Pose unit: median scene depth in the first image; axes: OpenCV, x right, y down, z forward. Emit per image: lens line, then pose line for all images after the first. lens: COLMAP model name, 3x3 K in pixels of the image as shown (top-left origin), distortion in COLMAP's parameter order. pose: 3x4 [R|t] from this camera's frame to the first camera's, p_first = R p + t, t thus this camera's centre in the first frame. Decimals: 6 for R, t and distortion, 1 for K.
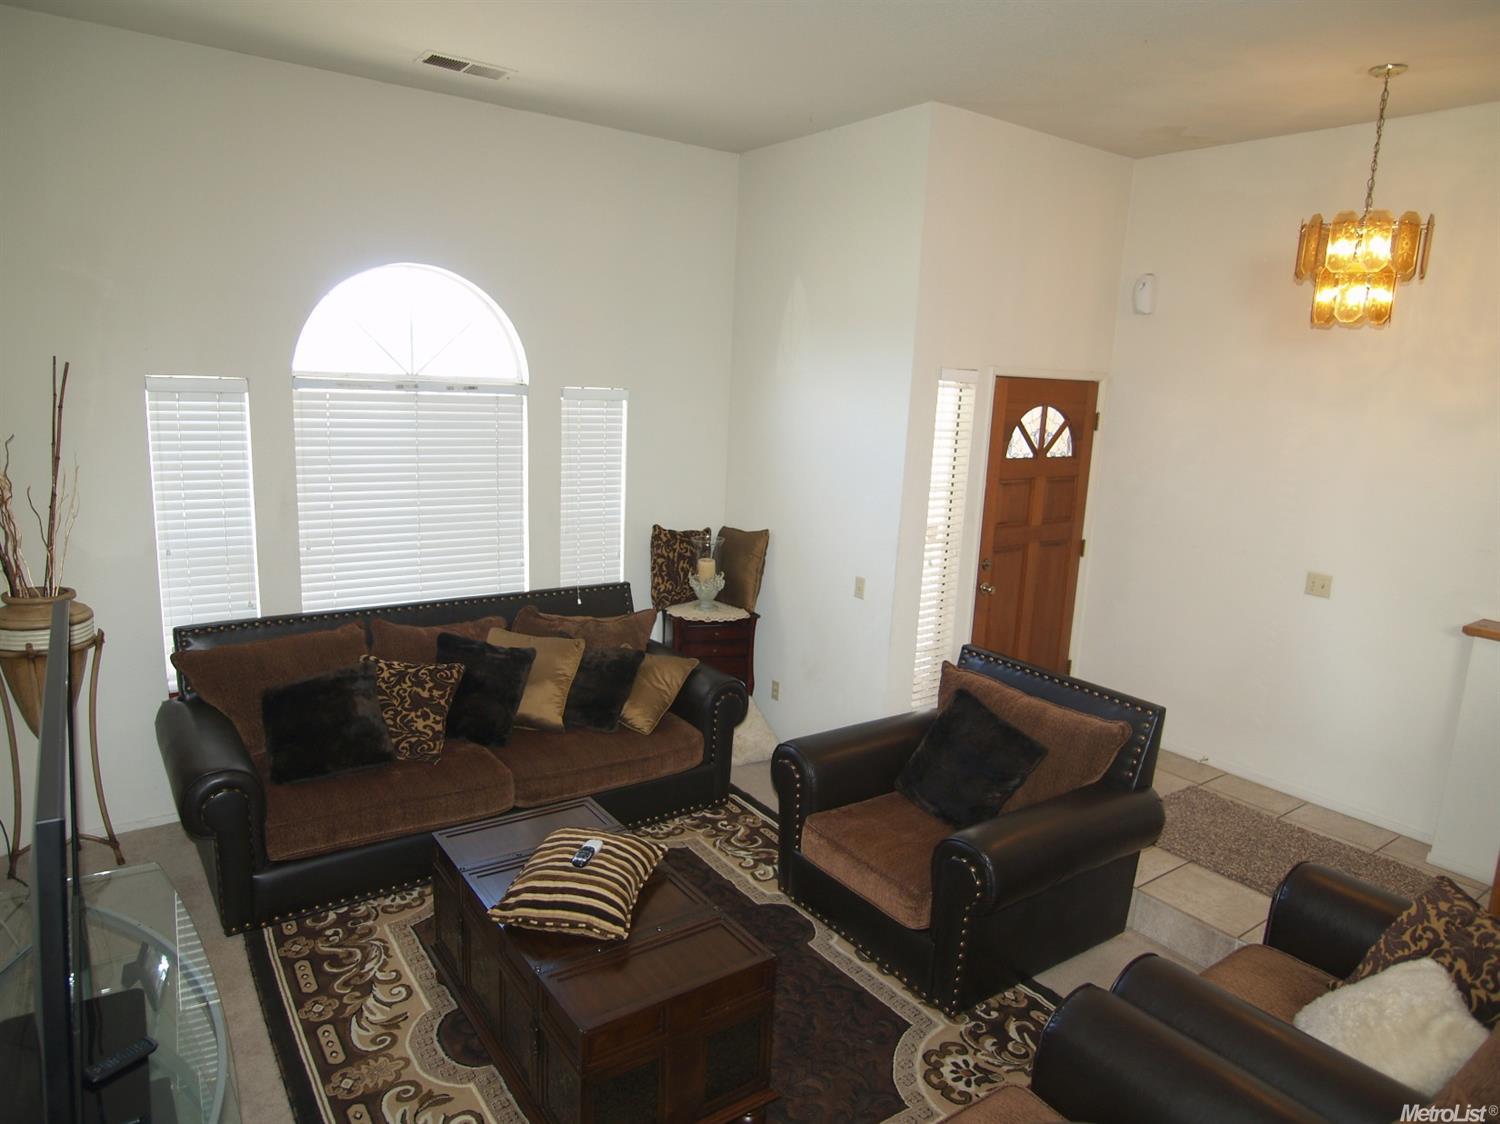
lens RADIAL K [[946.1, 0, 740.5], [0, 946.1, 559.3], [0, 0, 1]] dist [-0.030323, 0.007838]
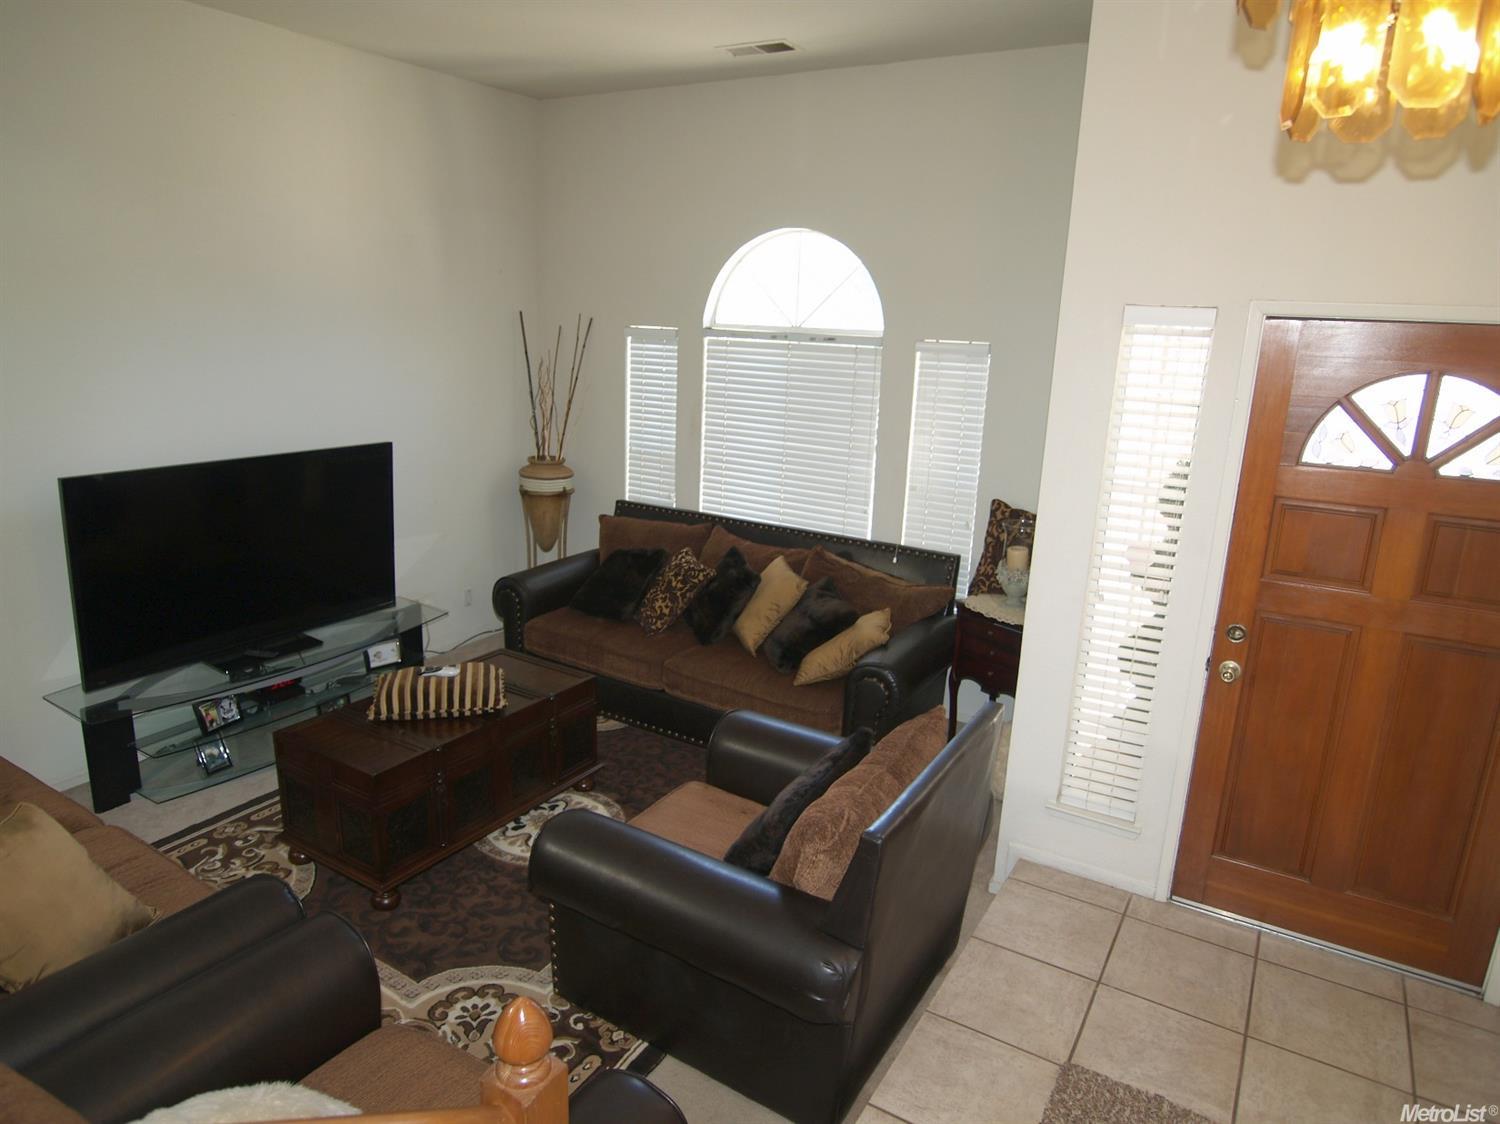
lens RADIAL K [[946.1, 0, 739.3], [0, 946.1, 564.5], [0, 0, 1]] dist [-0.030323, 0.007838]
pose [[0.389798, 0.208599, -0.896964, 0.725480], [-0.191615, 0.971061, 0.142560, -0.067171], [0.900745, 0.116302, 0.418489, 0.499831]]
